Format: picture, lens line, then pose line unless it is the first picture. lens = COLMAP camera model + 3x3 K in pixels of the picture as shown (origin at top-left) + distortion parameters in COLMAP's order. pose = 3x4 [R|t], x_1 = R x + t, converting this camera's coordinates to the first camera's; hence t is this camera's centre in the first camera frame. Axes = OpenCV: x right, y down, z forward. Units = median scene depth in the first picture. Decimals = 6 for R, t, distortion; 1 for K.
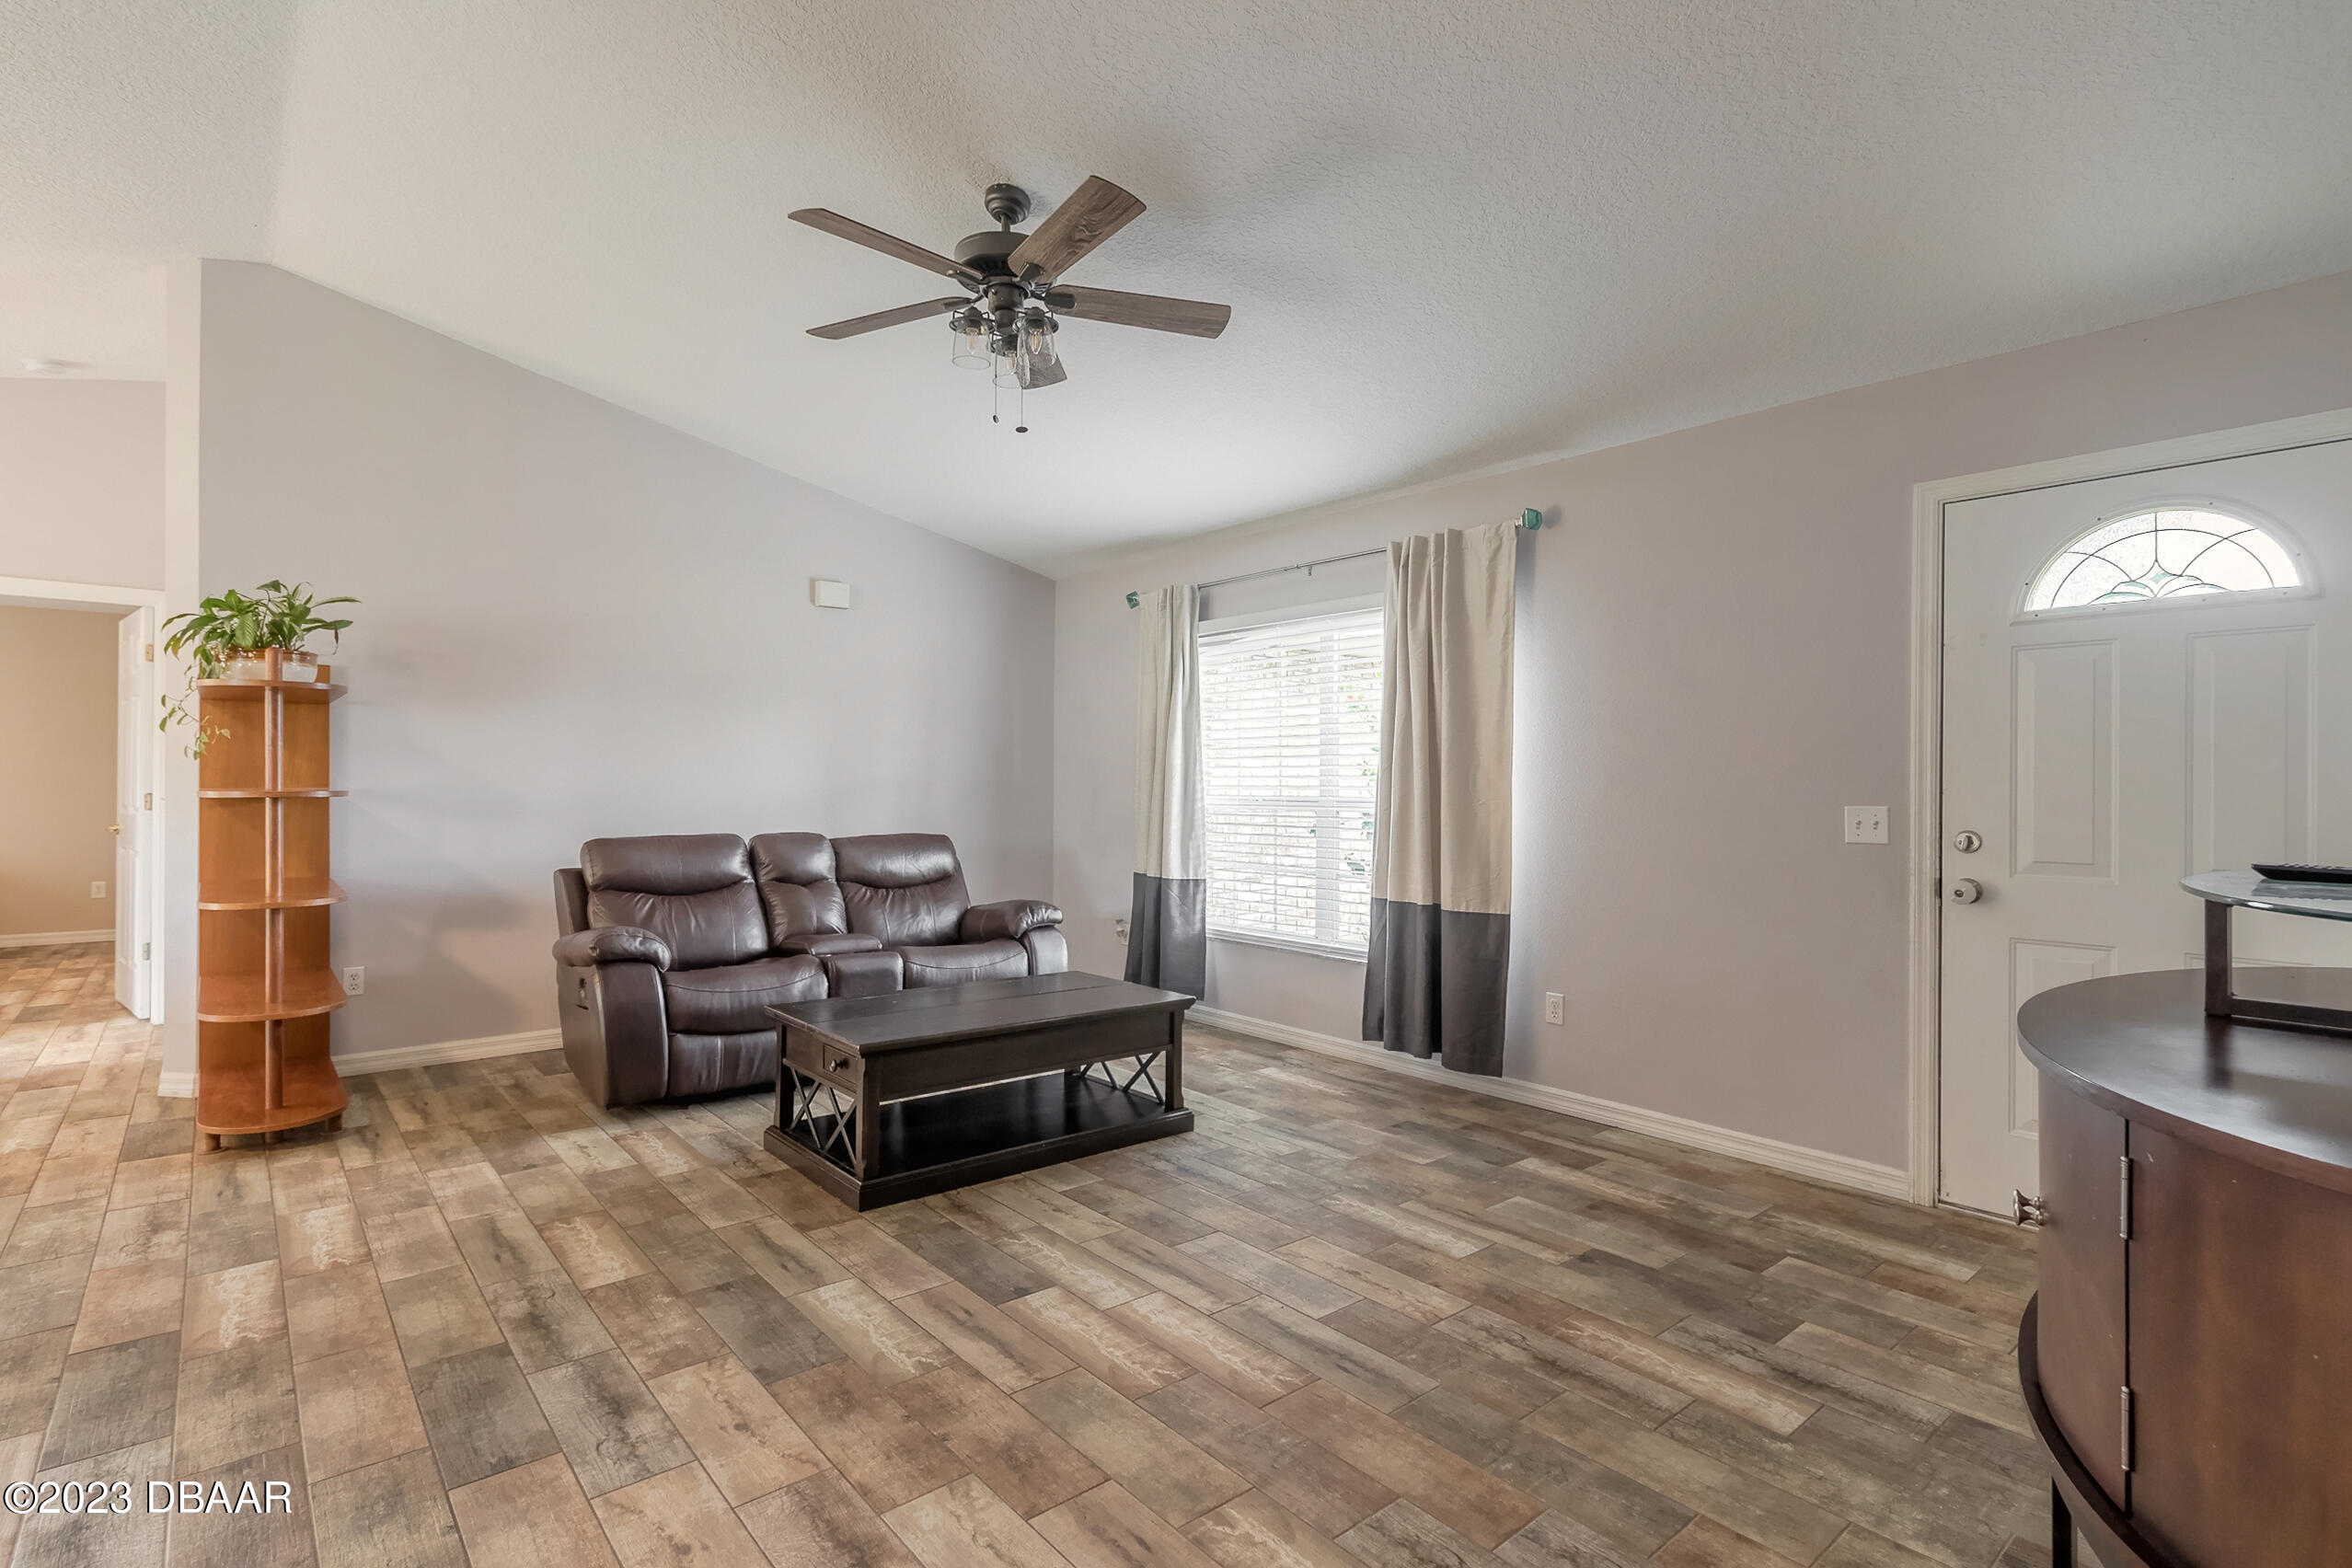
lens RADIAL K [[1138.8, 0, 1131.2], [0, 1138.8, 787.0], [0, 0, 1]] dist [0.000690, -0.000180]
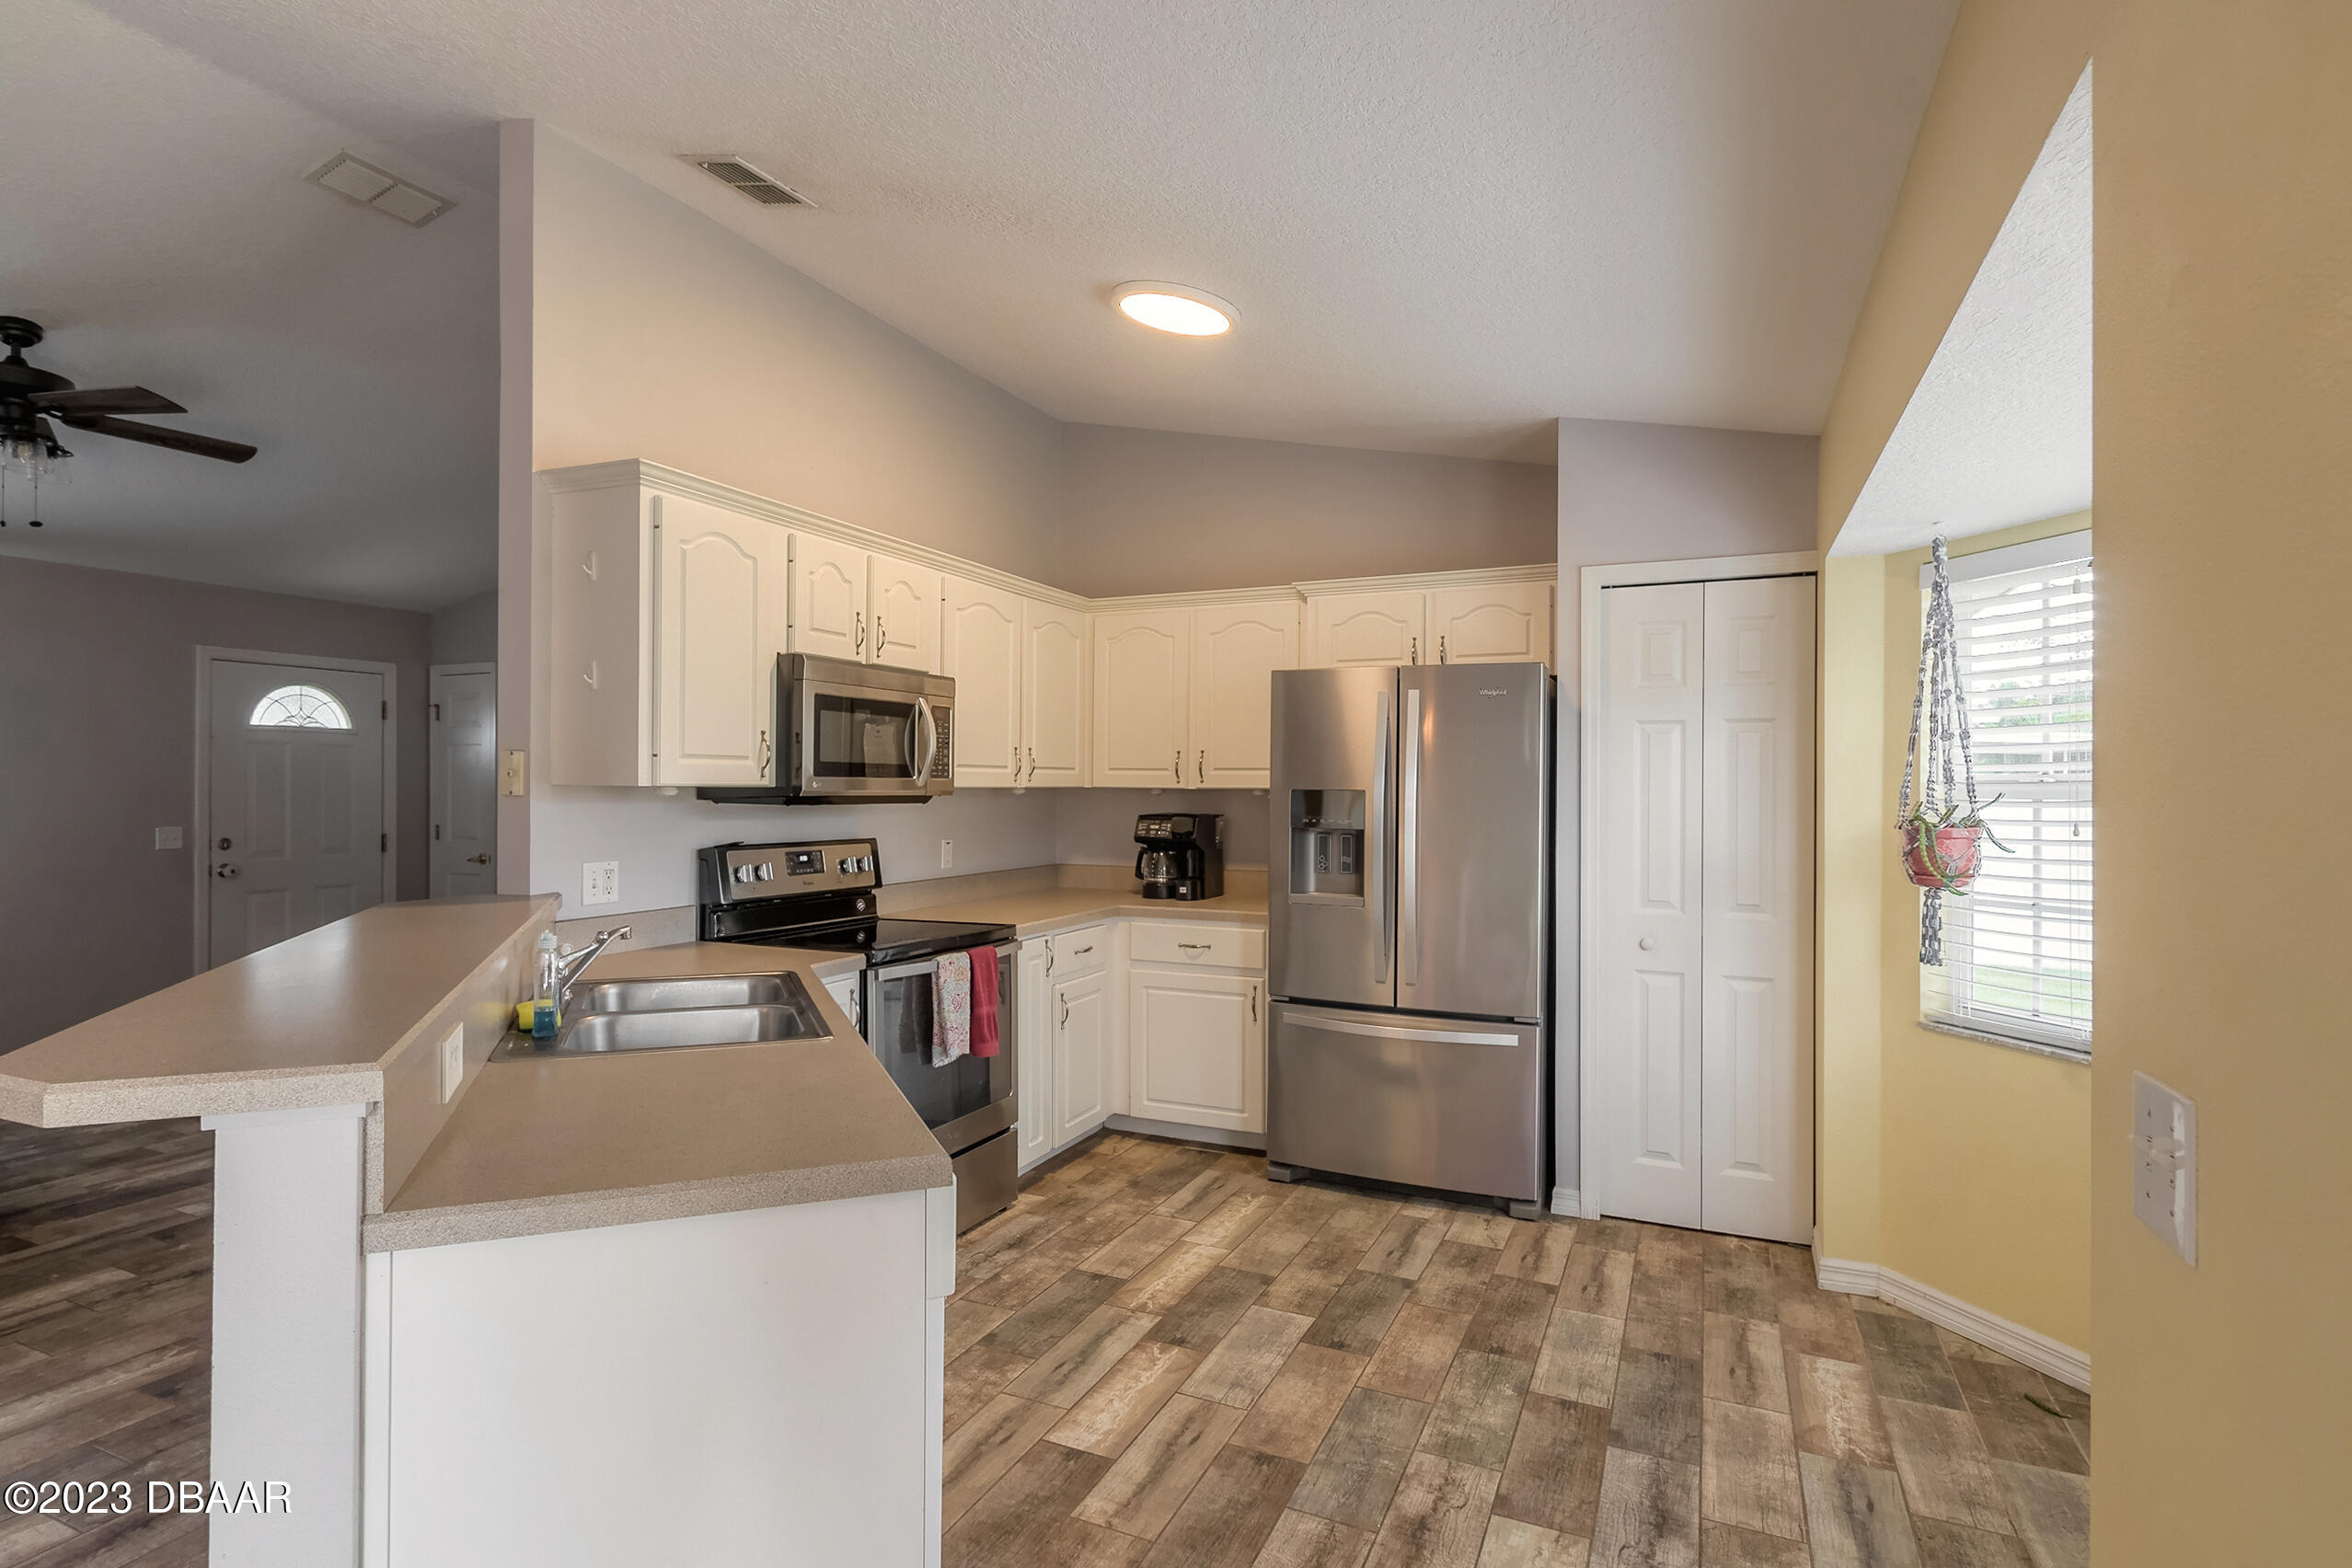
lens RADIAL K [[1223.5, 0, 1176.0], [0, 1223.5, 784.0], [0, 0, 1]] dist [0.055706, 0.000056]
pose [[-0.434162, -0.006206, 0.900813, -1.867889], [-0.004424, 0.999979, 0.004757, -0.070334], [-0.900824, -0.001920, -0.434180, 0.508518]]
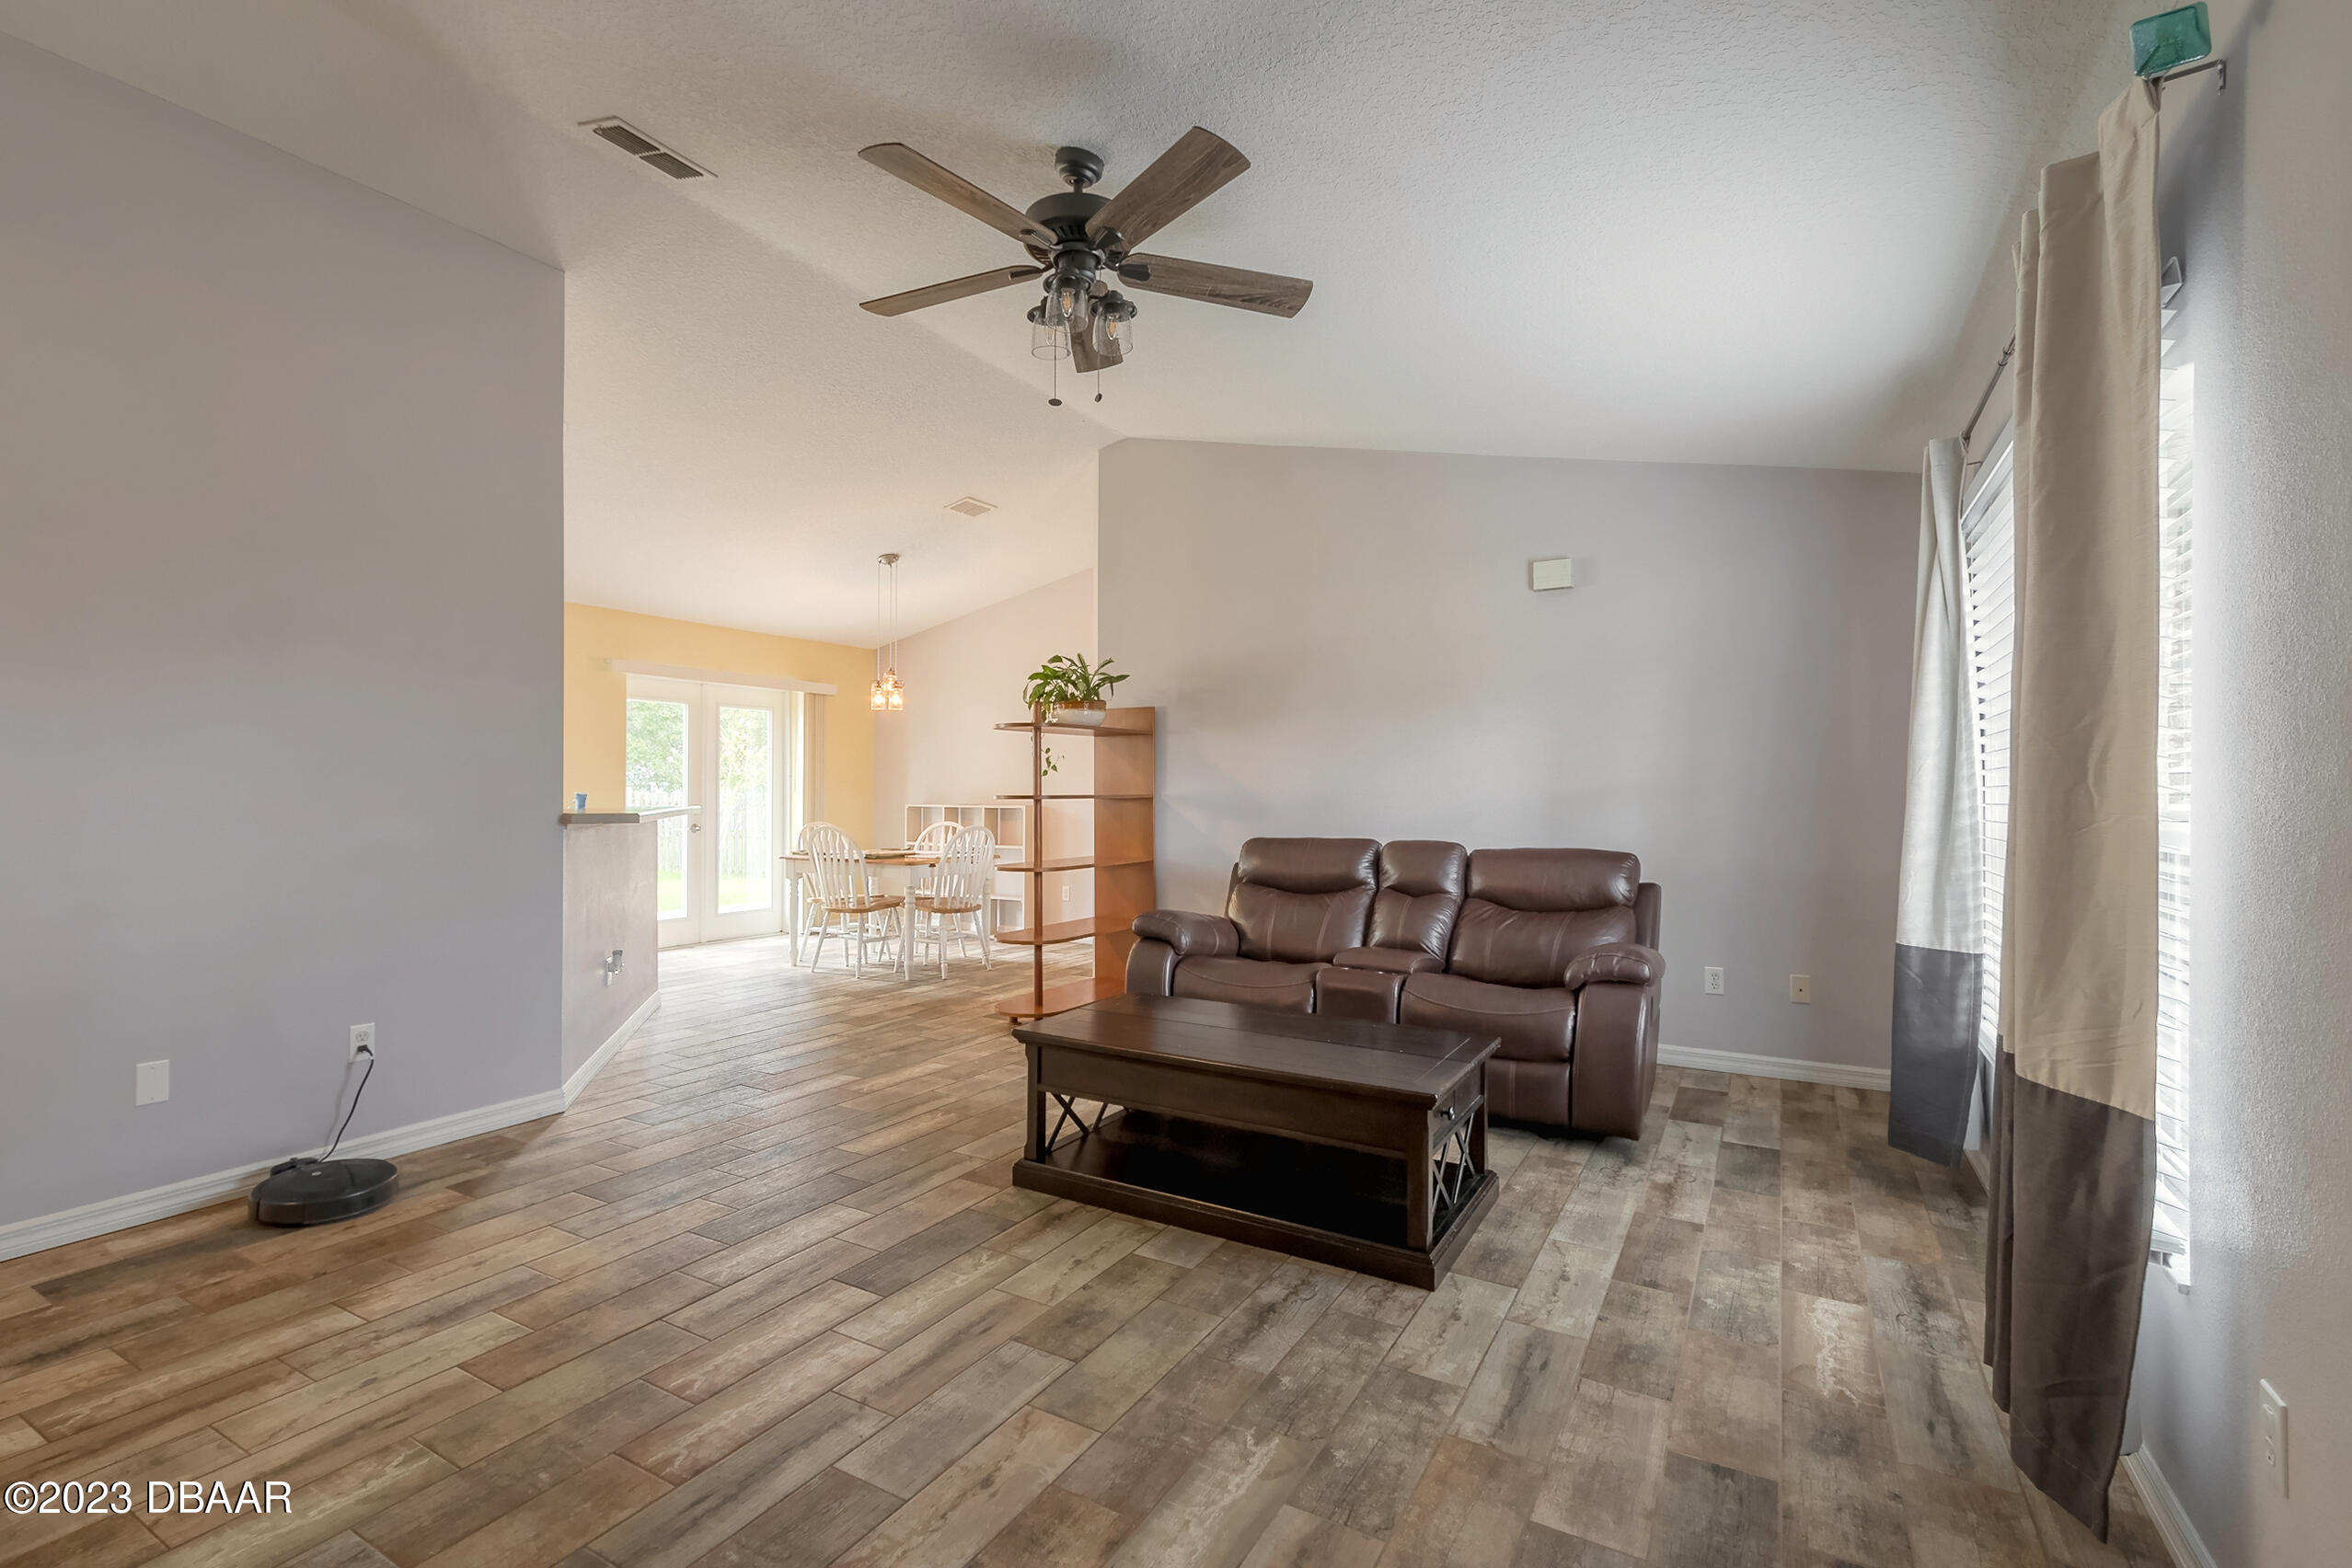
lens RADIAL K [[1072.9, 0, 1144.7], [0, 1072.9, 788.7], [0, 0, 1]] dist [0.004383, -0.000391]
pose [[0.329886, -0.008047, -0.943986, 0.773934], [-0.002871, 0.999950, -0.009527, 0.010370], [0.944016, 0.005853, 0.329847, 0.798190]]
